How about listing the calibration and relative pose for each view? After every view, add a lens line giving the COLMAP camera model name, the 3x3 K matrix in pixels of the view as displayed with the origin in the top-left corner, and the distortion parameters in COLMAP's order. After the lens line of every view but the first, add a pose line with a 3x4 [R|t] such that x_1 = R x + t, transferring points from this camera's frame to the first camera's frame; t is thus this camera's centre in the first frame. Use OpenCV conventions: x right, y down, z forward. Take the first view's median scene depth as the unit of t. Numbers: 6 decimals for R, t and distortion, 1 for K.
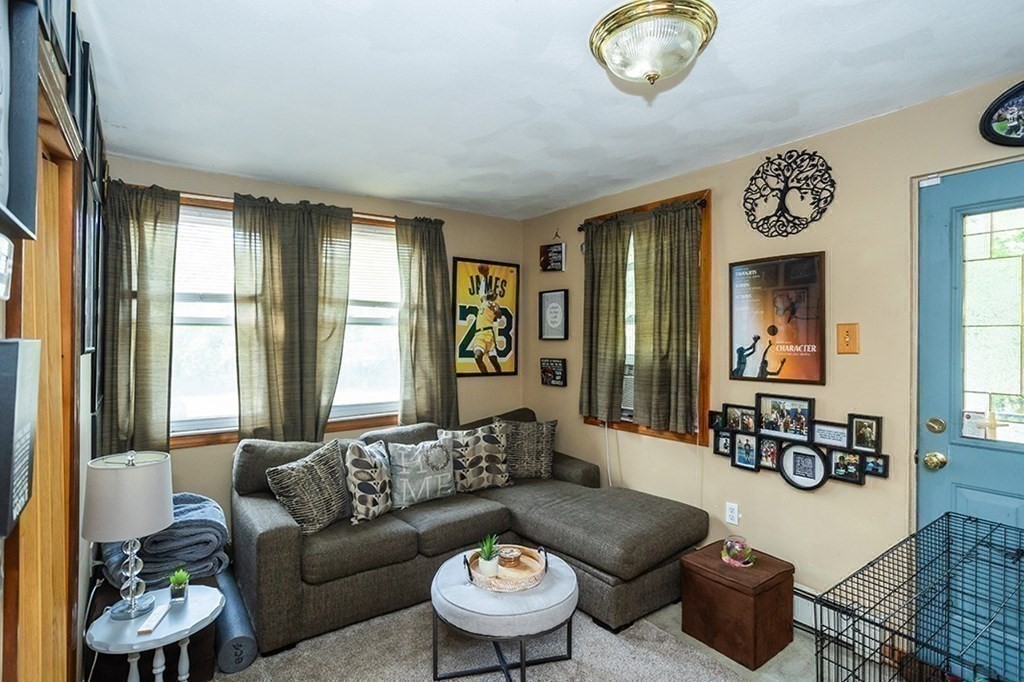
lens RADIAL K [[506.7, 0, 531.3], [0, 506.7, 337.6], [0, 0, 1]] dist [-0.016799, 0.001041]
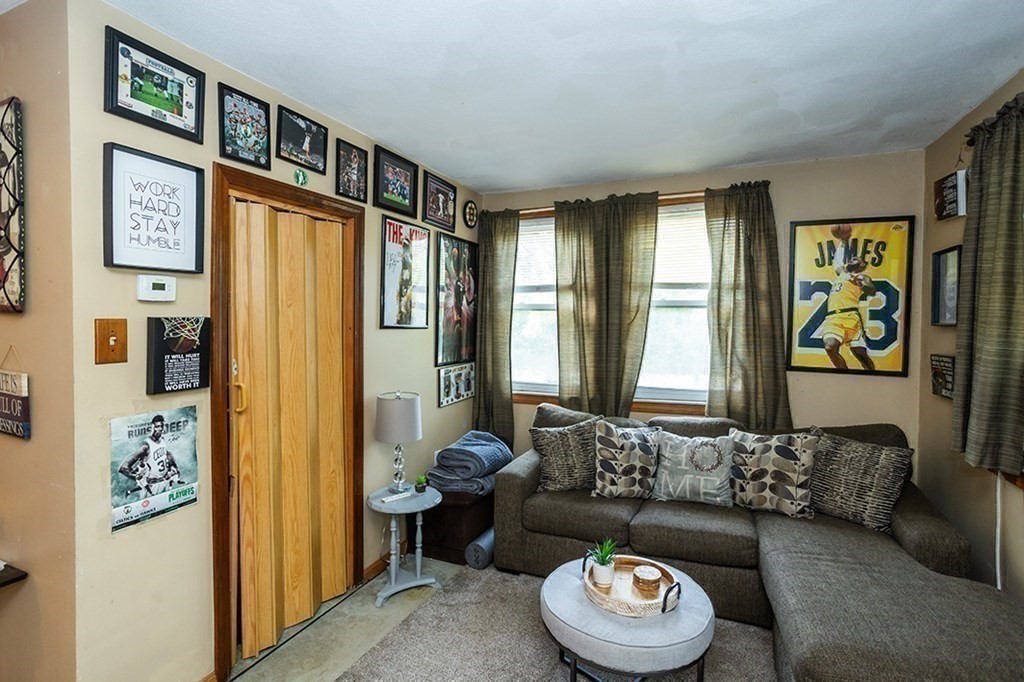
lens RADIAL K [[508.9, 0, 513.1], [0, 508.9, 329.0], [0, 0, 1]] dist [-0.049711, 0.038046]
pose [[0.506711, 0.017988, -0.861929, 0.369784], [-0.007777, 0.999837, 0.016294, 0.002174], [0.862081, -0.001553, 0.506768, 0.247872]]
